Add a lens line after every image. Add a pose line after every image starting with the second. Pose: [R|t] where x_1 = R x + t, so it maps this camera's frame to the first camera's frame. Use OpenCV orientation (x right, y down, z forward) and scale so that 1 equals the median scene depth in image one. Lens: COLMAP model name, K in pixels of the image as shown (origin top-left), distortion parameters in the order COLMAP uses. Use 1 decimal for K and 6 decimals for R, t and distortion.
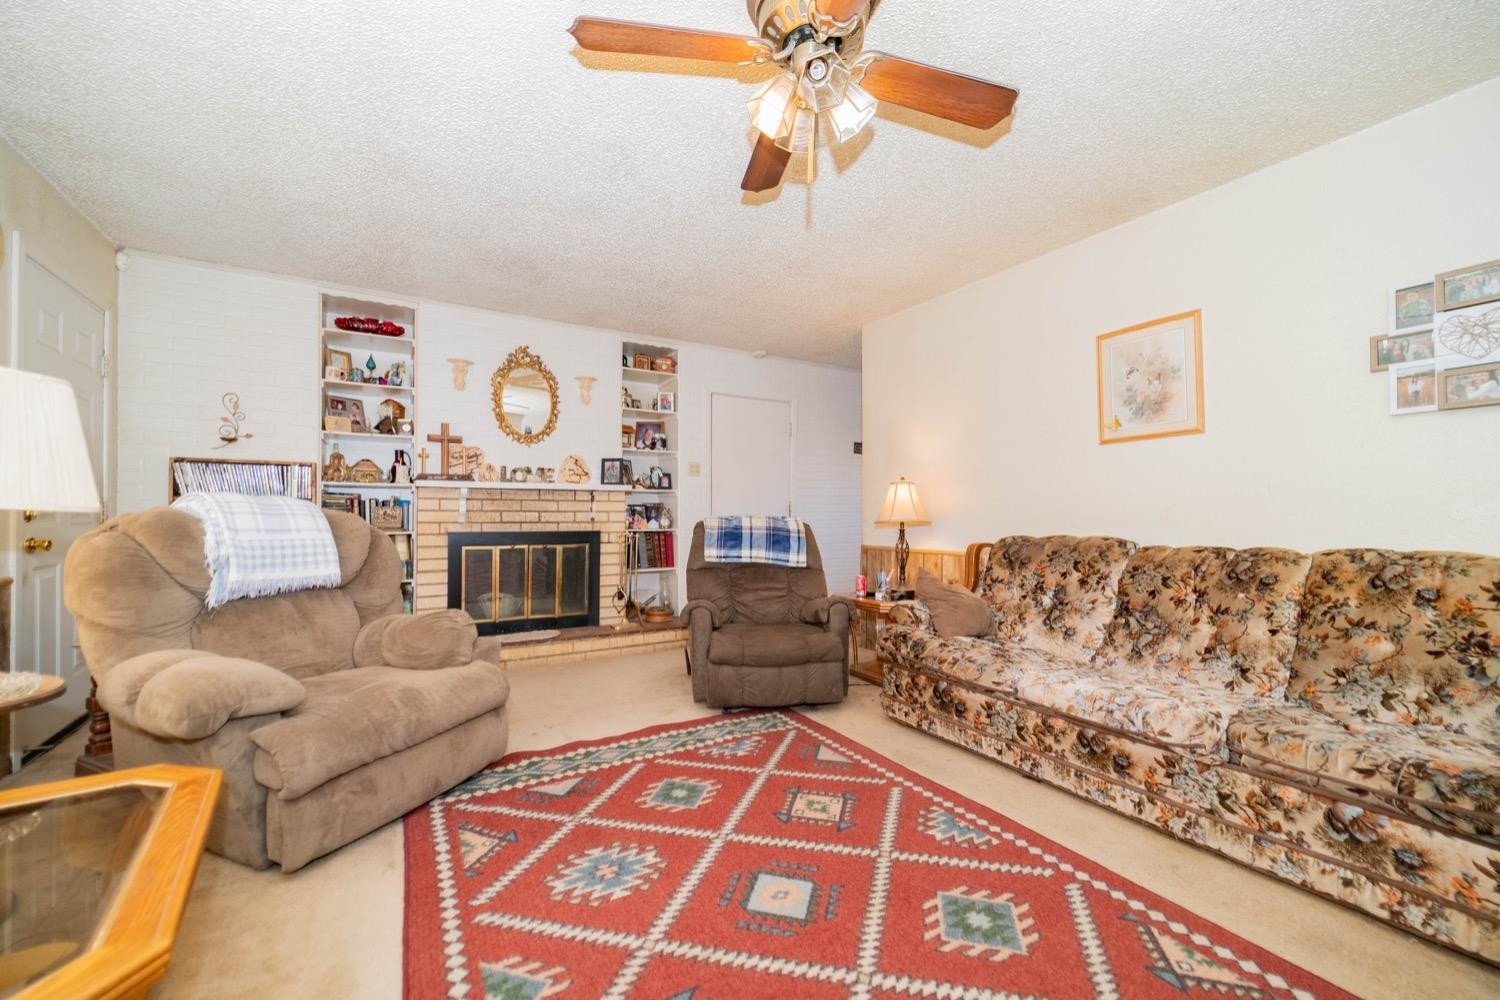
lens RADIAL K [[594.3, 0, 741.8], [0, 594.3, 507.8], [0, 0, 1]] dist [0.000141, -0.001250]
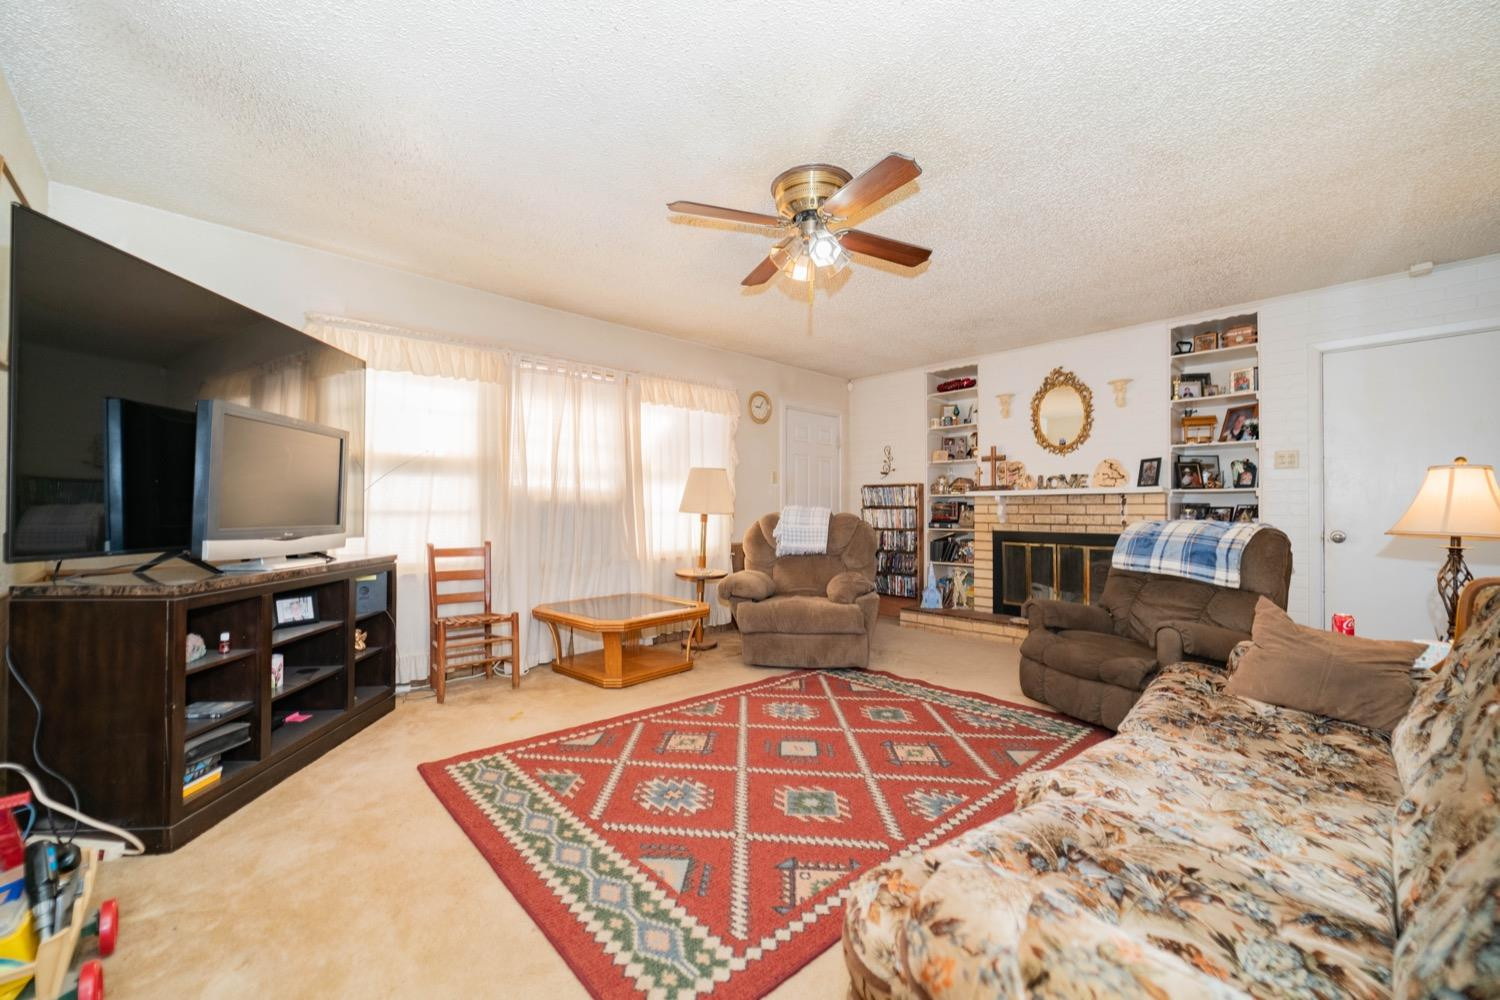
lens RADIAL K [[587.0, 0, 749.8], [0, 587.0, 508.4], [0, 0, 1]] dist [-0.000648, -0.000106]
pose [[0.220234, -0.007624, -0.975417, 0.919085], [0.004883, 0.999966, -0.006713, -0.001398], [0.975435, -0.003284, 0.220263, 0.290553]]
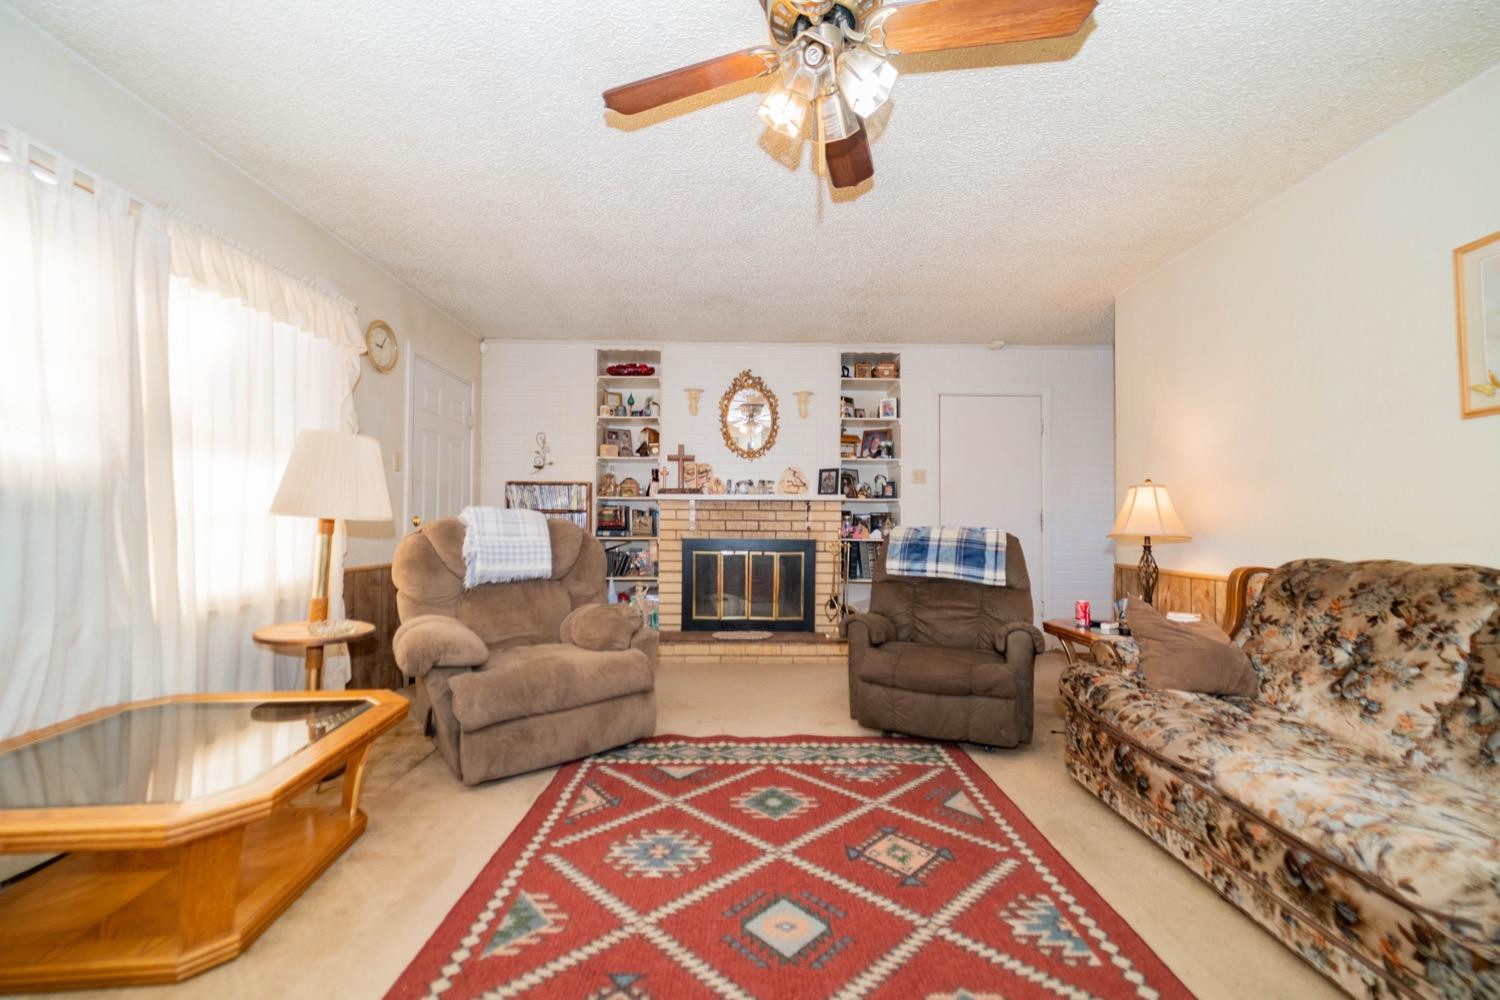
lens RADIAL K [[594.3, 0, 741.8], [0, 594.3, 507.8], [0, 0, 1]] dist [0.000141, -0.001250]
pose [[0.864392, -0.007030, -0.502769, 0.275899], [-0.000495, 0.999890, -0.014833, -0.001996], [0.502818, 0.013070, 0.864293, 0.075947]]
